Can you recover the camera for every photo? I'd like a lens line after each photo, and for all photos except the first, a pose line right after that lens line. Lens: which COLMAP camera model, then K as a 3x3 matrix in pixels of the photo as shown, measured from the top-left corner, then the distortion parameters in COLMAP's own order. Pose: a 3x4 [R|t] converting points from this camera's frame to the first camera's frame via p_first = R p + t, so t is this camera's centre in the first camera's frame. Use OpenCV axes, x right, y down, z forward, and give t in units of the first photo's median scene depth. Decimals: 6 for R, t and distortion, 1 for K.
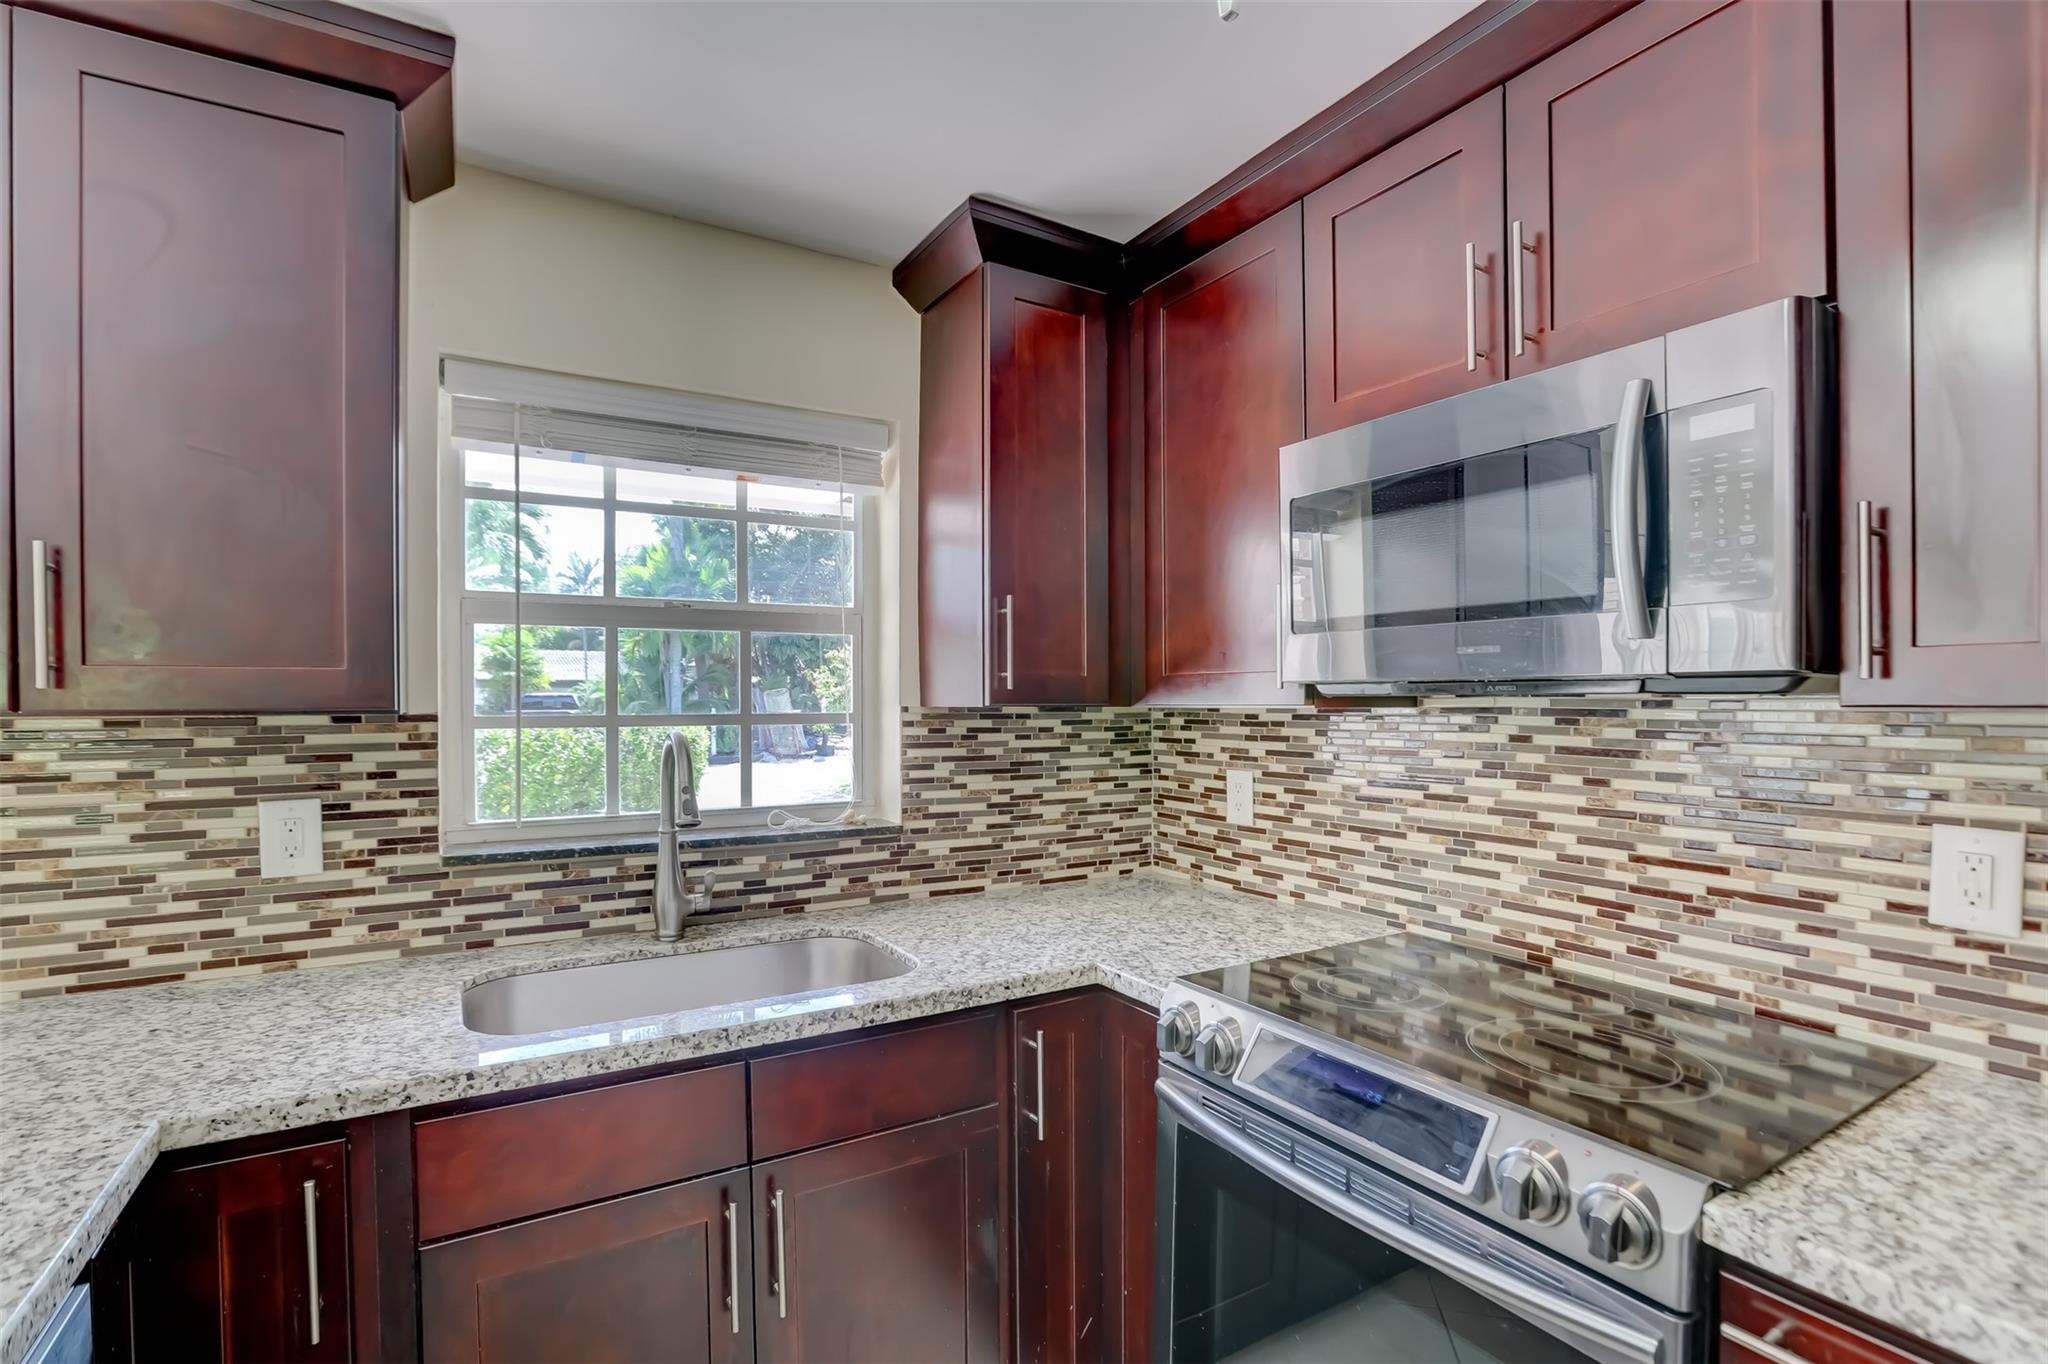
lens RADIAL K [[931.1, 0, 1005.8], [0, 931.1, 710.9], [0, 0, 1]] dist [-0.045966, 0.016187]
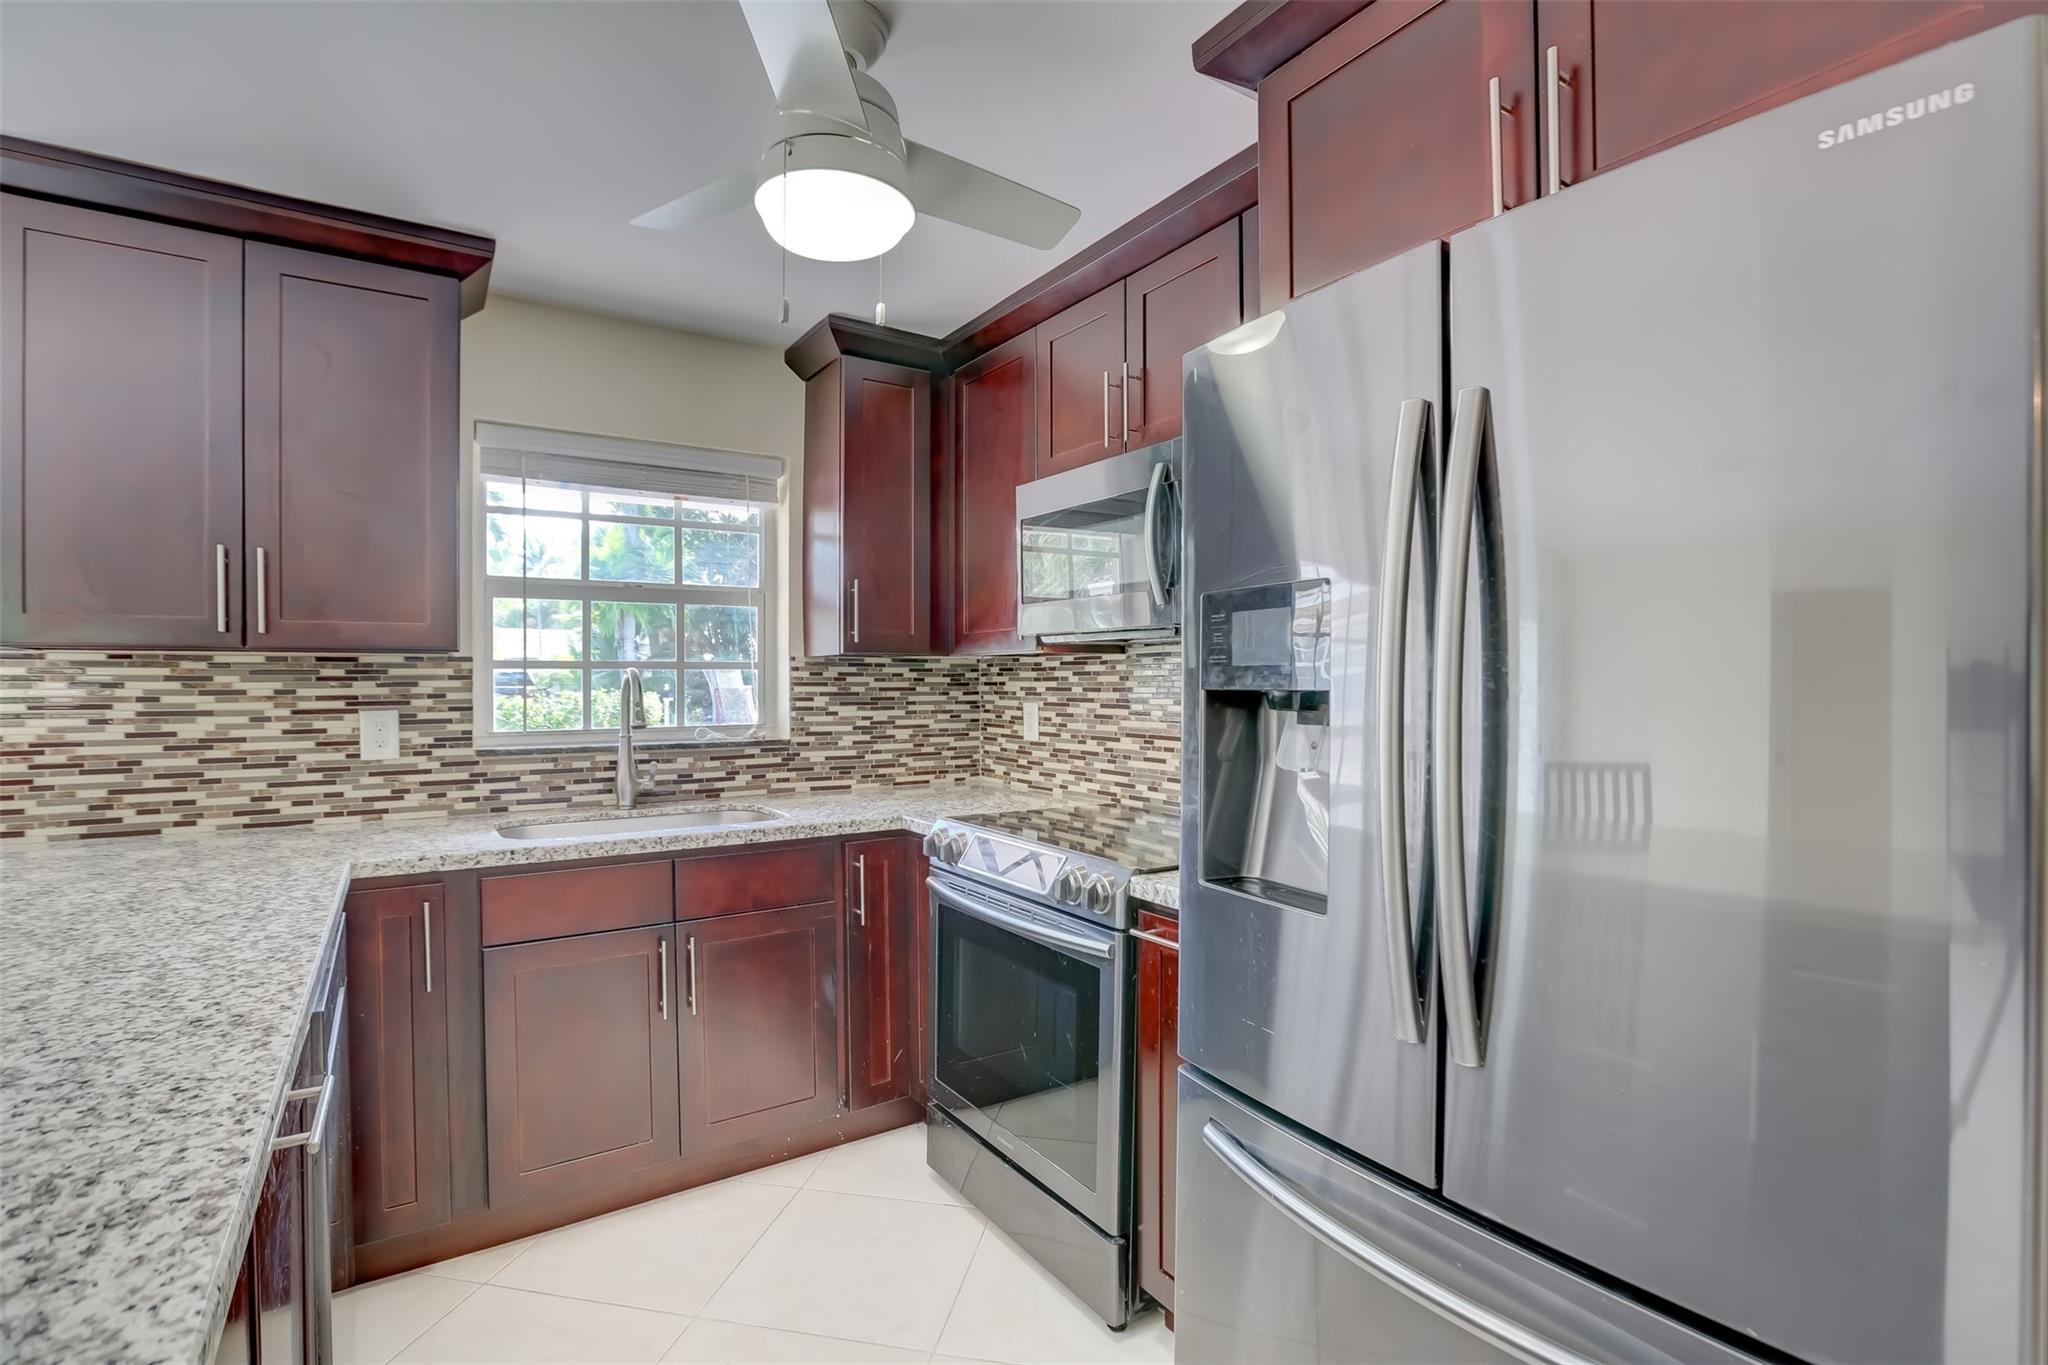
lens RADIAL K [[931.1, 0, 997.0], [0, 931.1, 684.2], [0, 0, 1]] dist [-0.045966, 0.016187]
pose [[0.999314, -0.000188, 0.037036, 0.178730], [0.000357, 0.999990, -0.004550, 0.051855], [-0.037035, 0.004561, 0.999304, -0.511106]]
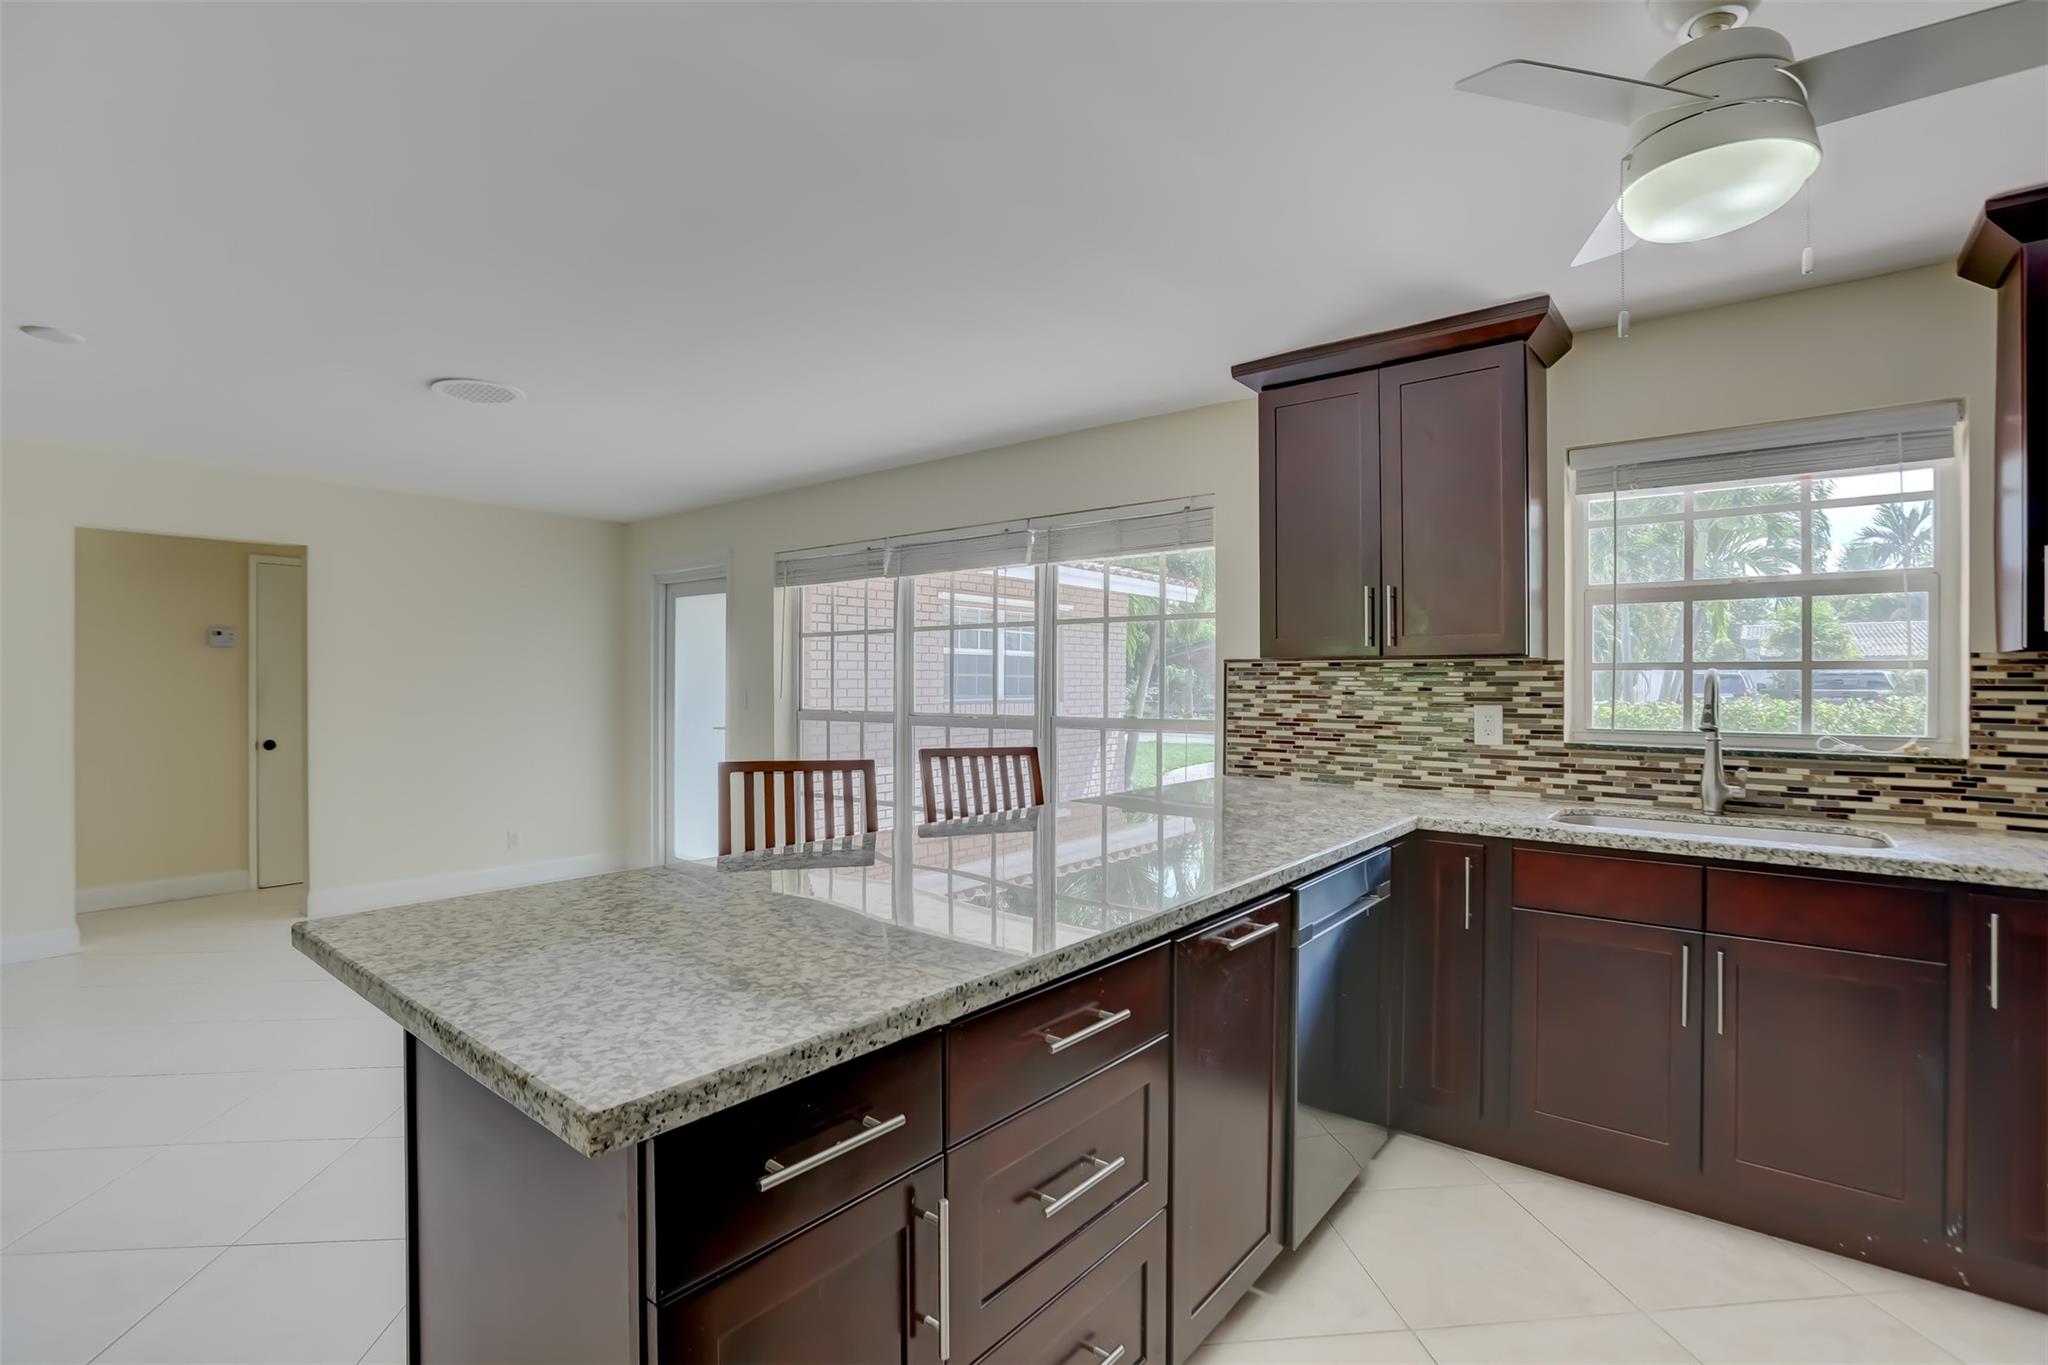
lens RADIAL K [[931.1, 0, 1037.3], [0, 931.1, 680.2], [0, 0, 1]] dist [-0.045966, 0.016187]
pose [[0.355020, 0.003022, -0.934854, 0.584897], [-0.013220, 0.999911, -0.001788, 0.052702], [0.934765, 0.012993, 0.355029, -0.487610]]
